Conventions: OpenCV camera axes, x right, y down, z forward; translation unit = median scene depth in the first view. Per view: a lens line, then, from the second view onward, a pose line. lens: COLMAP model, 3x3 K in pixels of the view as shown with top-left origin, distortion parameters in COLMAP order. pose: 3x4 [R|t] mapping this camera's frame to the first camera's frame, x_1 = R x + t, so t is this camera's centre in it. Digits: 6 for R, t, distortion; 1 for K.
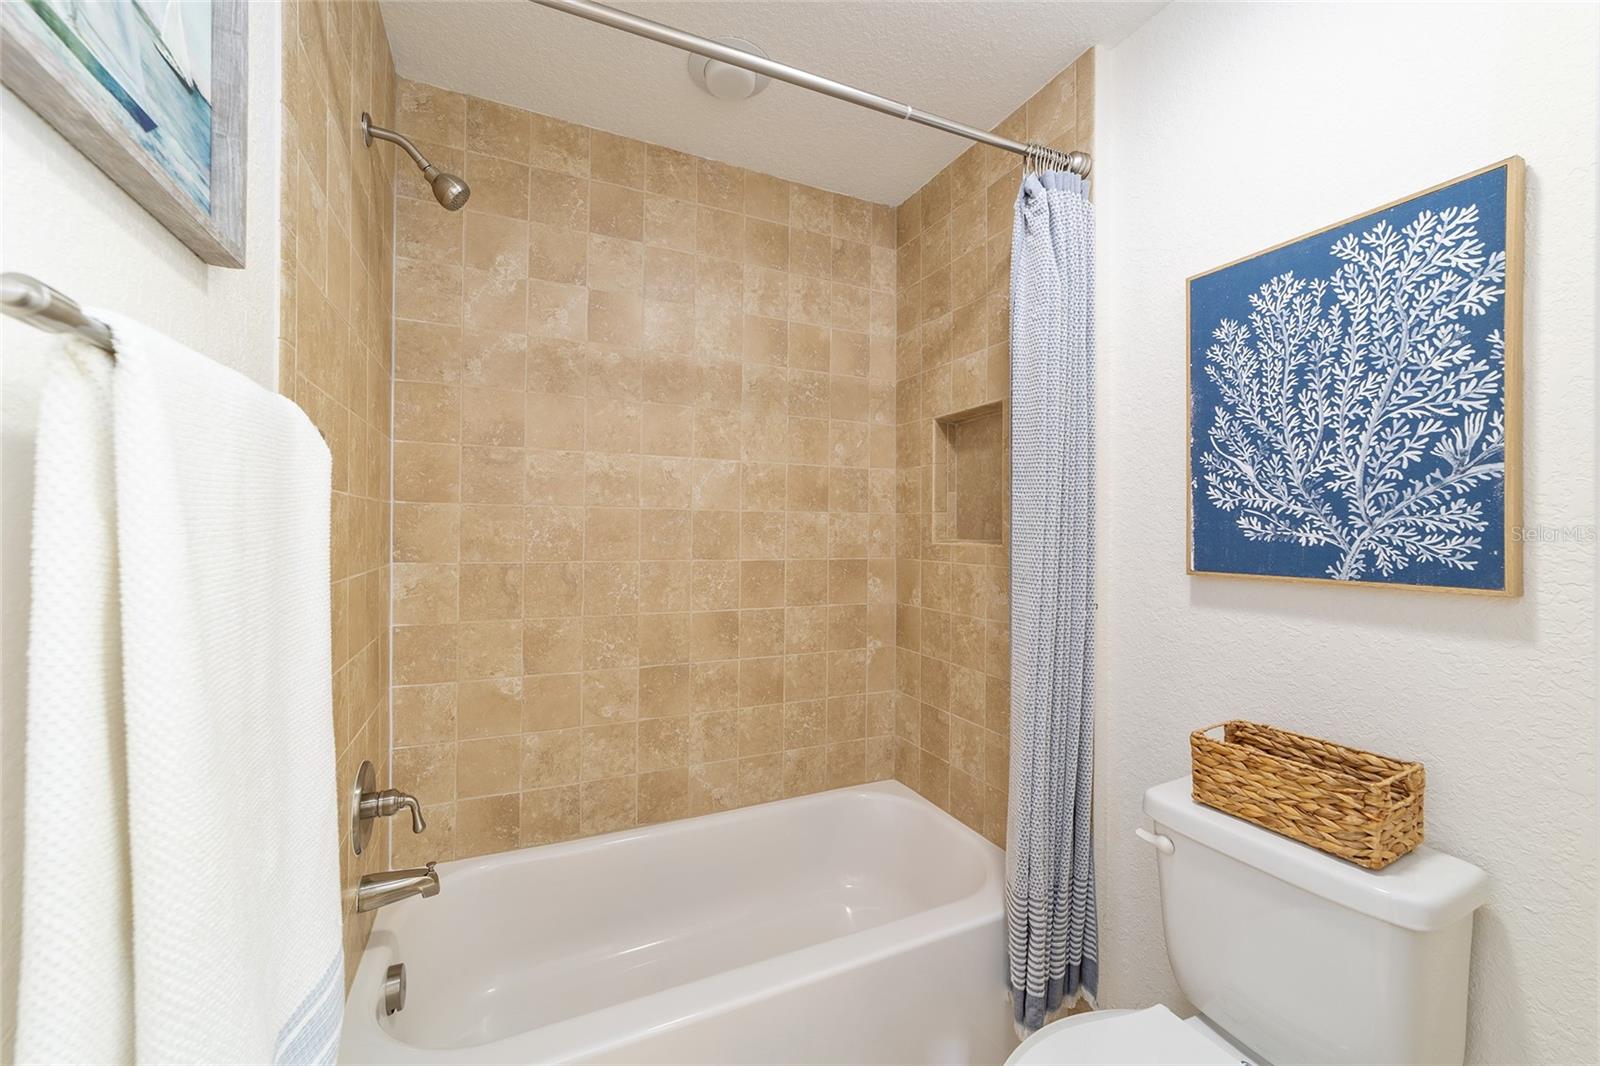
lens RADIAL K [[613.0, 0, 799.0], [0, 613.0, 531.9], [0, 0, 1]] dist [-0.015681, 0.007795]
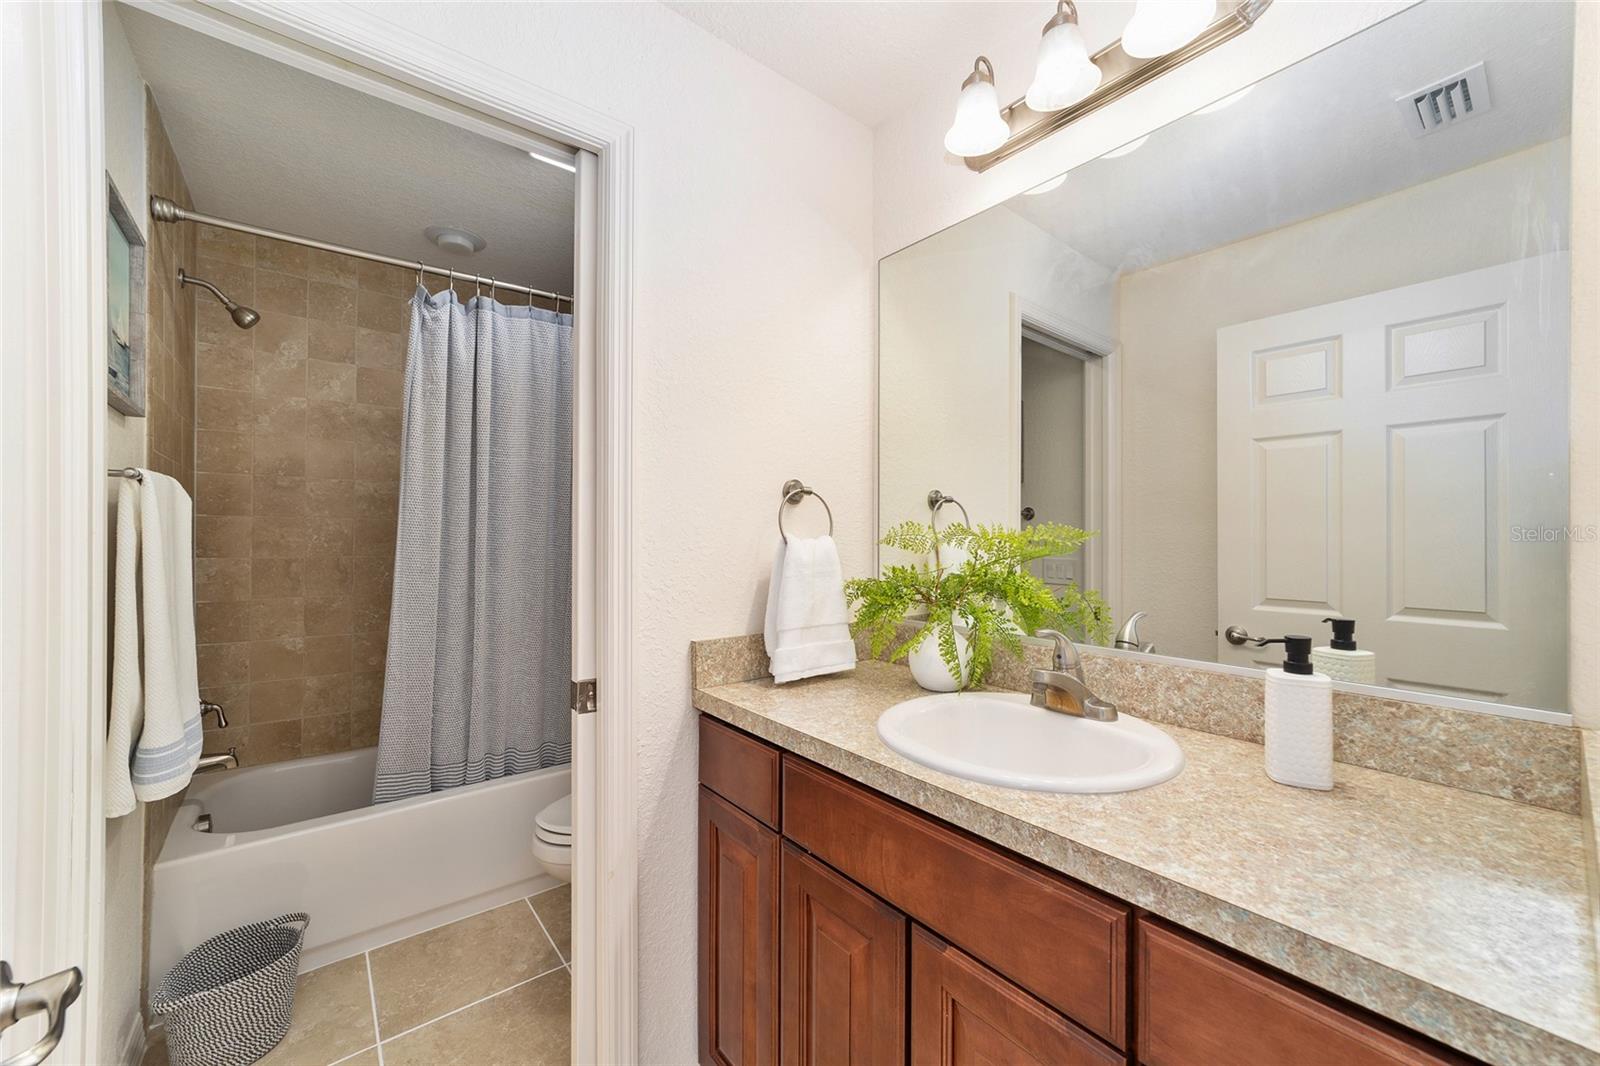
lens RADIAL K [[613.0, 0, 801.8], [0, 613.0, 536.3], [0, 0, 1]] dist [-0.015681, 0.007795]
pose [[0.970844, -0.002019, 0.239702, 0.346514], [0.001819, 0.999998, 0.001057, 0.001483], [-0.239704, -0.000591, 0.970846, -0.678293]]
